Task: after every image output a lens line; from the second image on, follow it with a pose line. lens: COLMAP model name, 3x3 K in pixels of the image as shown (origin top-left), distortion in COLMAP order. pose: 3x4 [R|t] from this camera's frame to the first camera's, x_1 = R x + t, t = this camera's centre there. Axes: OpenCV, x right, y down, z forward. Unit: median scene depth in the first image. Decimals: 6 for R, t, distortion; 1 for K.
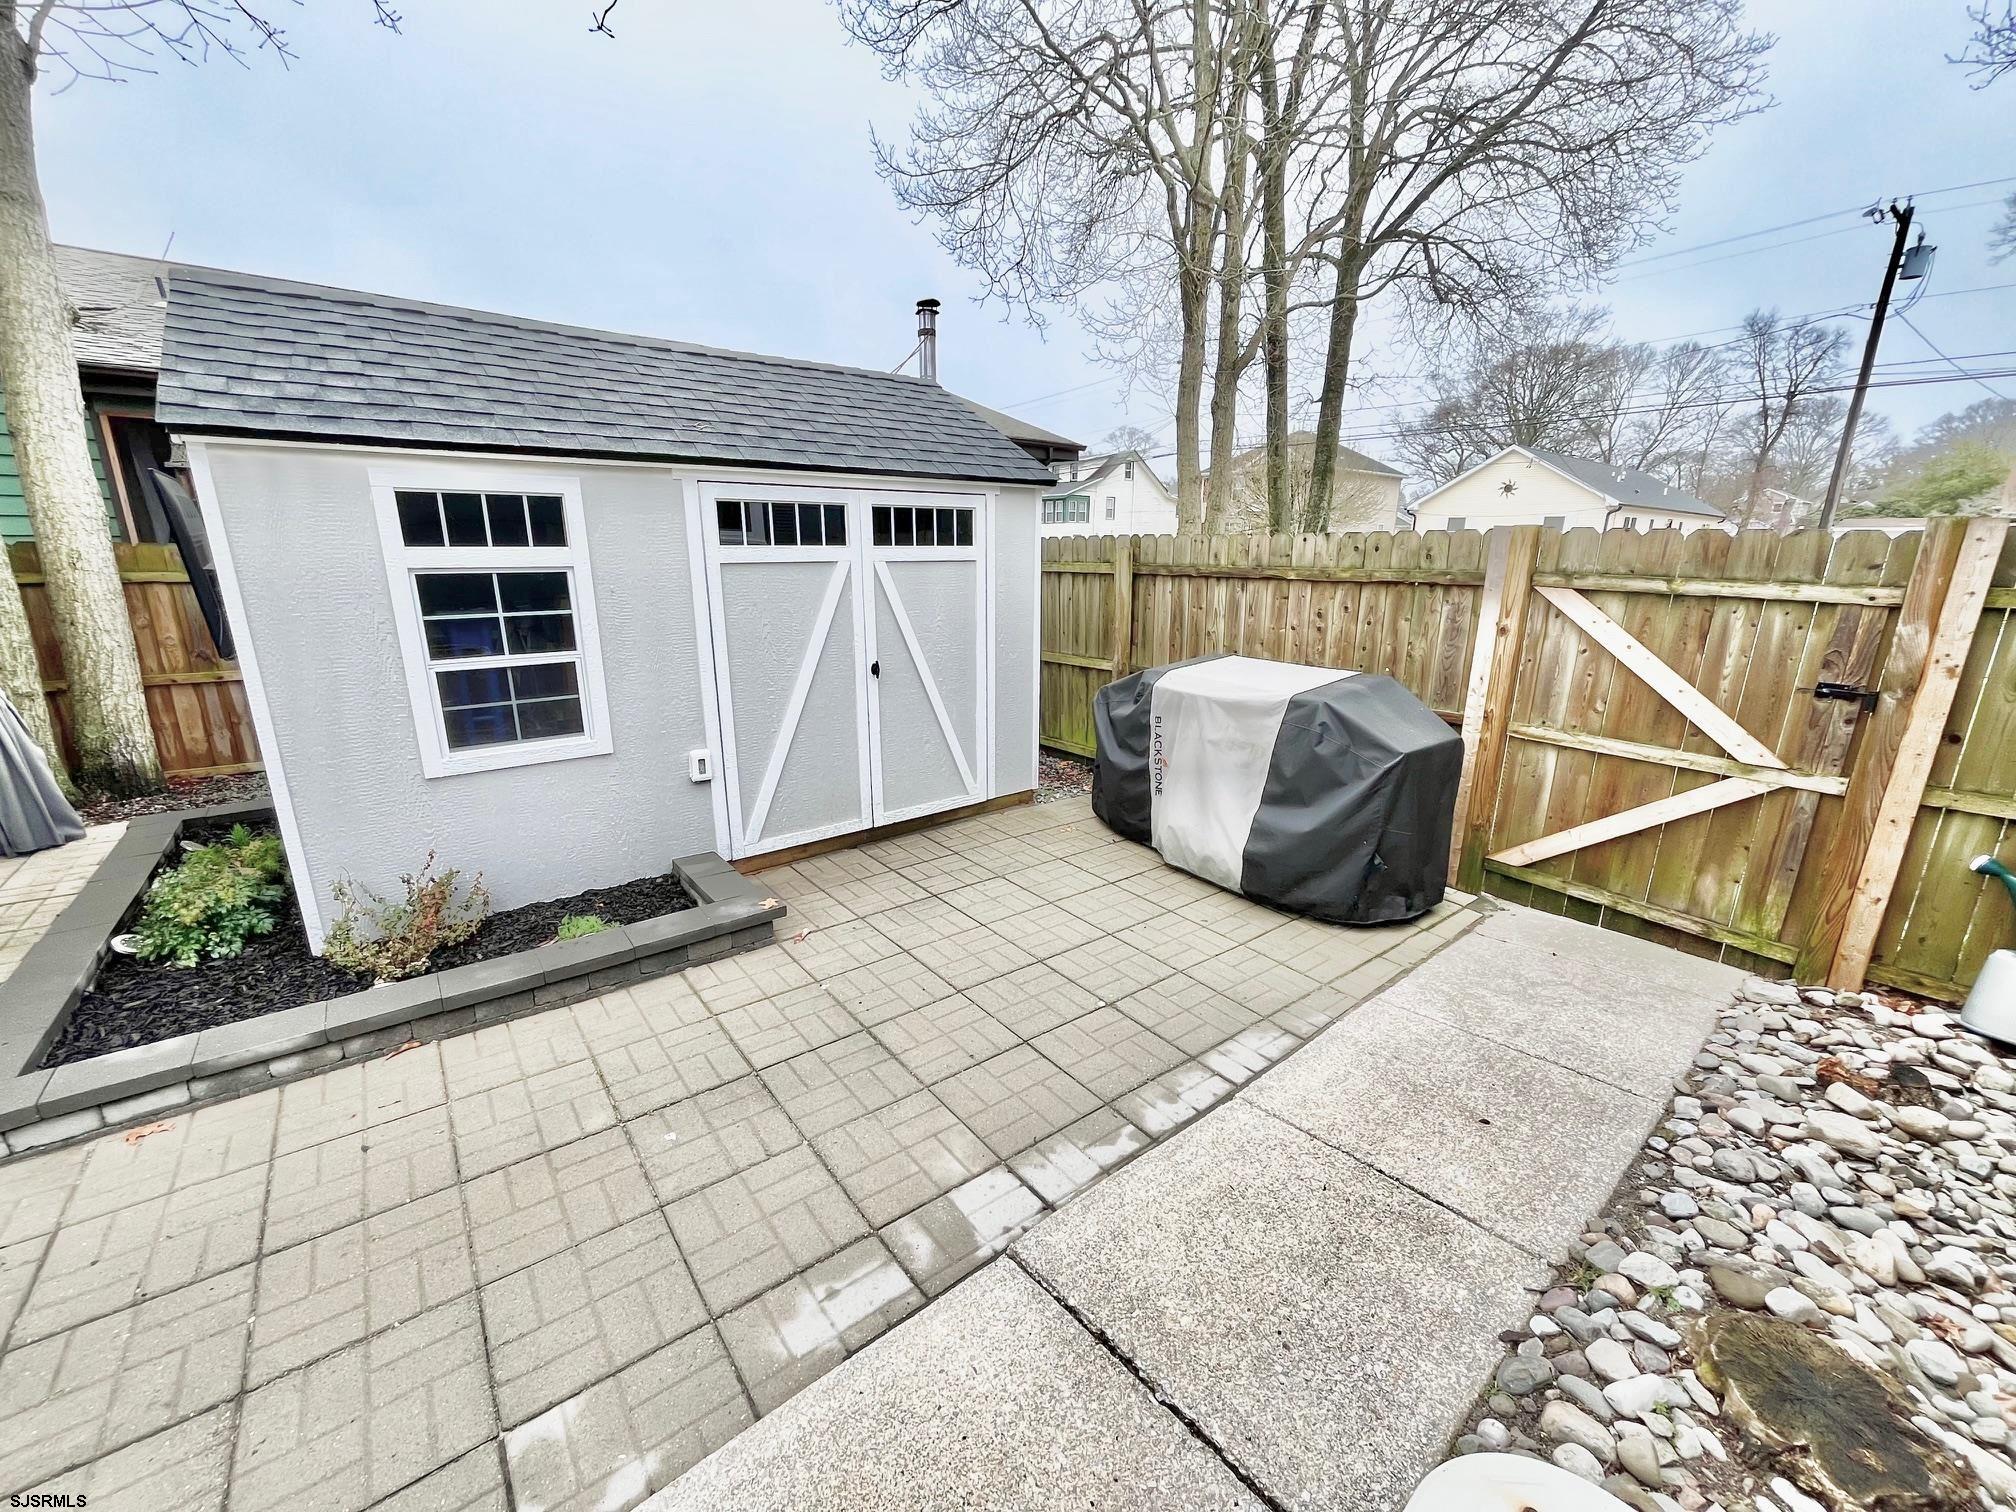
lens RADIAL K [[811.1, 0, 1004.6], [0, 811.1, 761.6], [0, 0, 1]] dist [-0.001716, -0.000452]
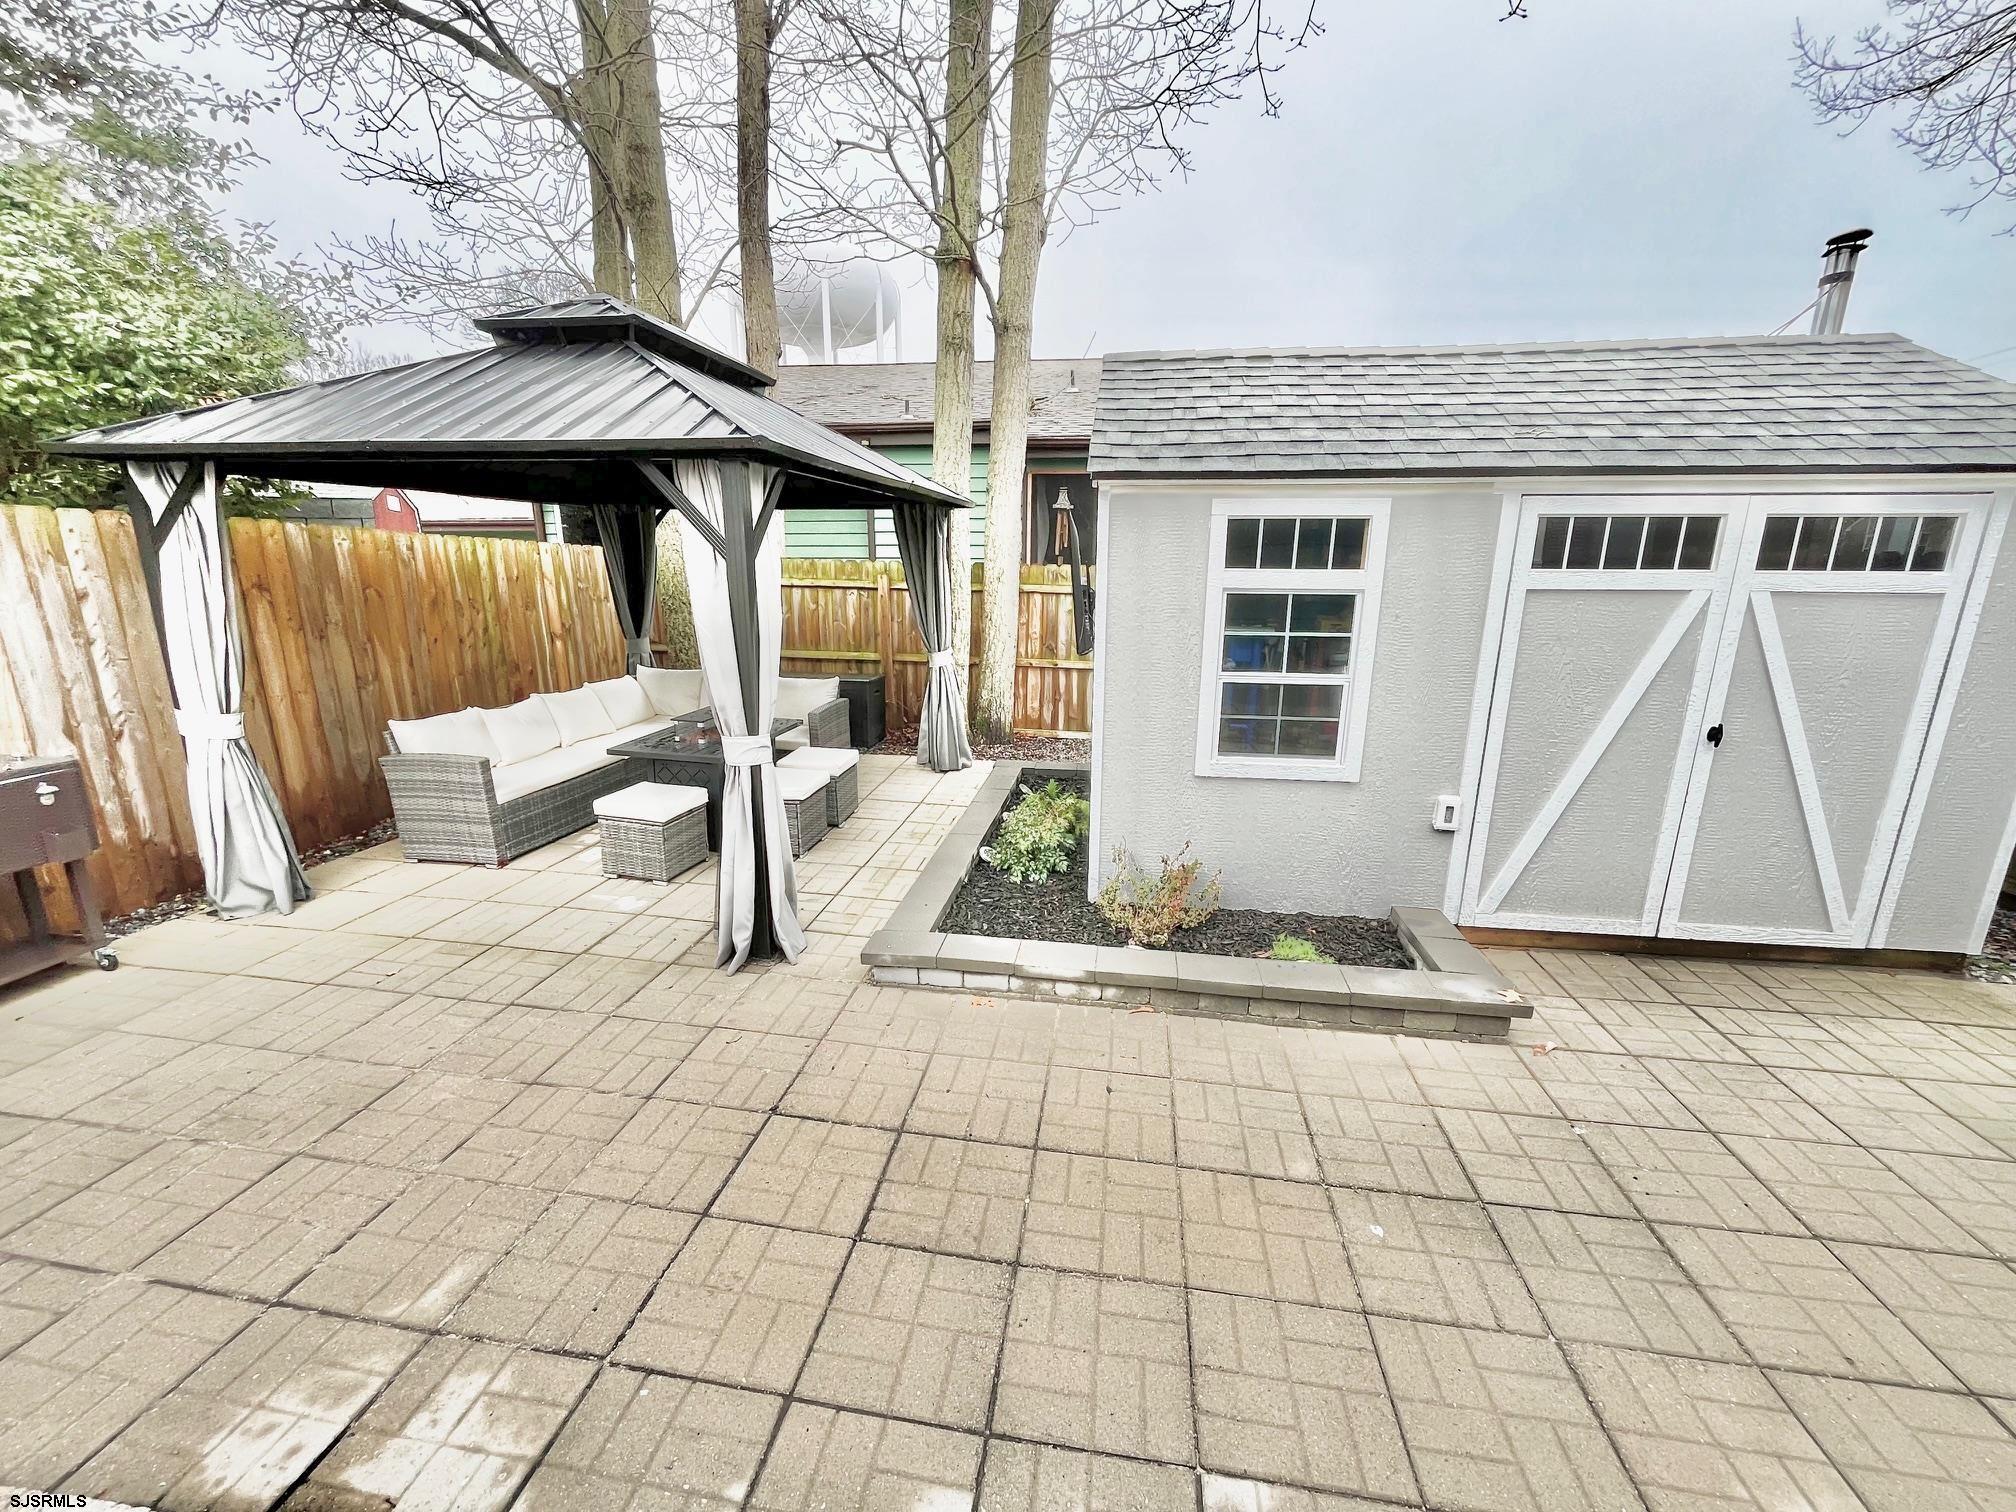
lens RADIAL K [[811.1, 0, 1006.8], [0, 811.1, 759.6], [0, 0, 1]] dist [-0.001716, -0.000452]
pose [[0.691670, 0.171260, -0.701614, -0.105973], [-0.189827, 0.980430, 0.052181, -0.008404], [0.696820, 0.097093, 0.710644, 0.024354]]
